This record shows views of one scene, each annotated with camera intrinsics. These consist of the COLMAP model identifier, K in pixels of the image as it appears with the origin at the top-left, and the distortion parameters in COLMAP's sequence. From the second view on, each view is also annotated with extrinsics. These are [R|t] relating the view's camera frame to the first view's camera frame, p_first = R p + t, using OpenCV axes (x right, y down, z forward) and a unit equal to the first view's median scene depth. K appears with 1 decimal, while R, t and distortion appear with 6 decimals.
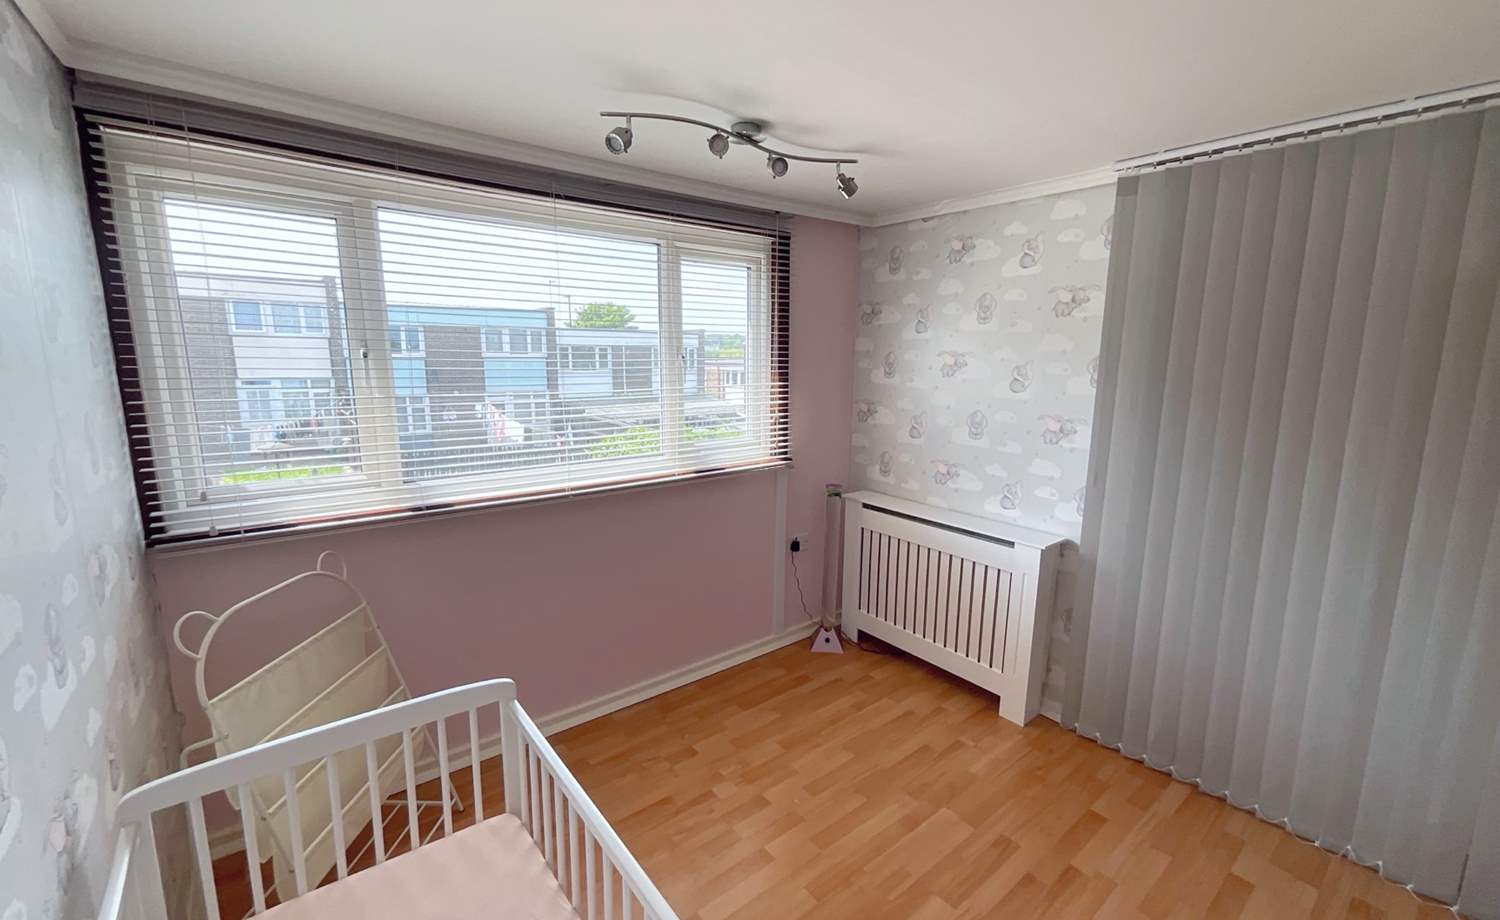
lens RADIAL K [[613.1, 0, 745.6], [0, 613.1, 456.5], [0, 0, 1]] dist [-0.002540, 0.000757]
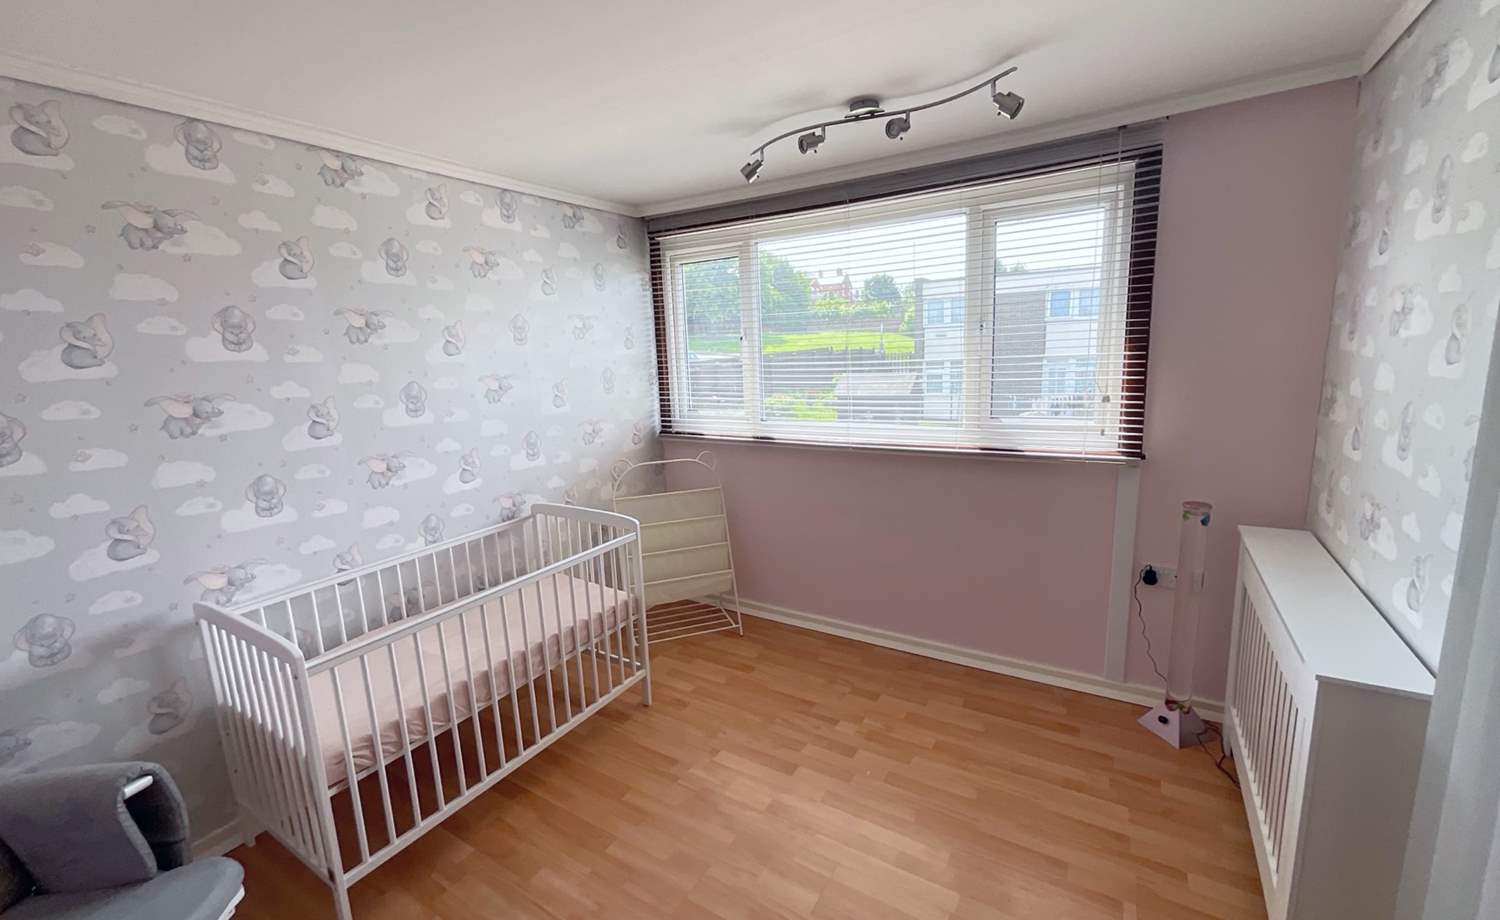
lens RADIAL K [[613.1, 0, 754.5], [0, 613.1, 454.4], [0, 0, 1]] dist [-0.002540, 0.000757]
pose [[0.342537, 0.139312, -0.929118, 0.724728], [-0.112285, 0.987927, 0.106734, -0.028799], [0.932771, 0.067765, 0.354044, 0.363186]]
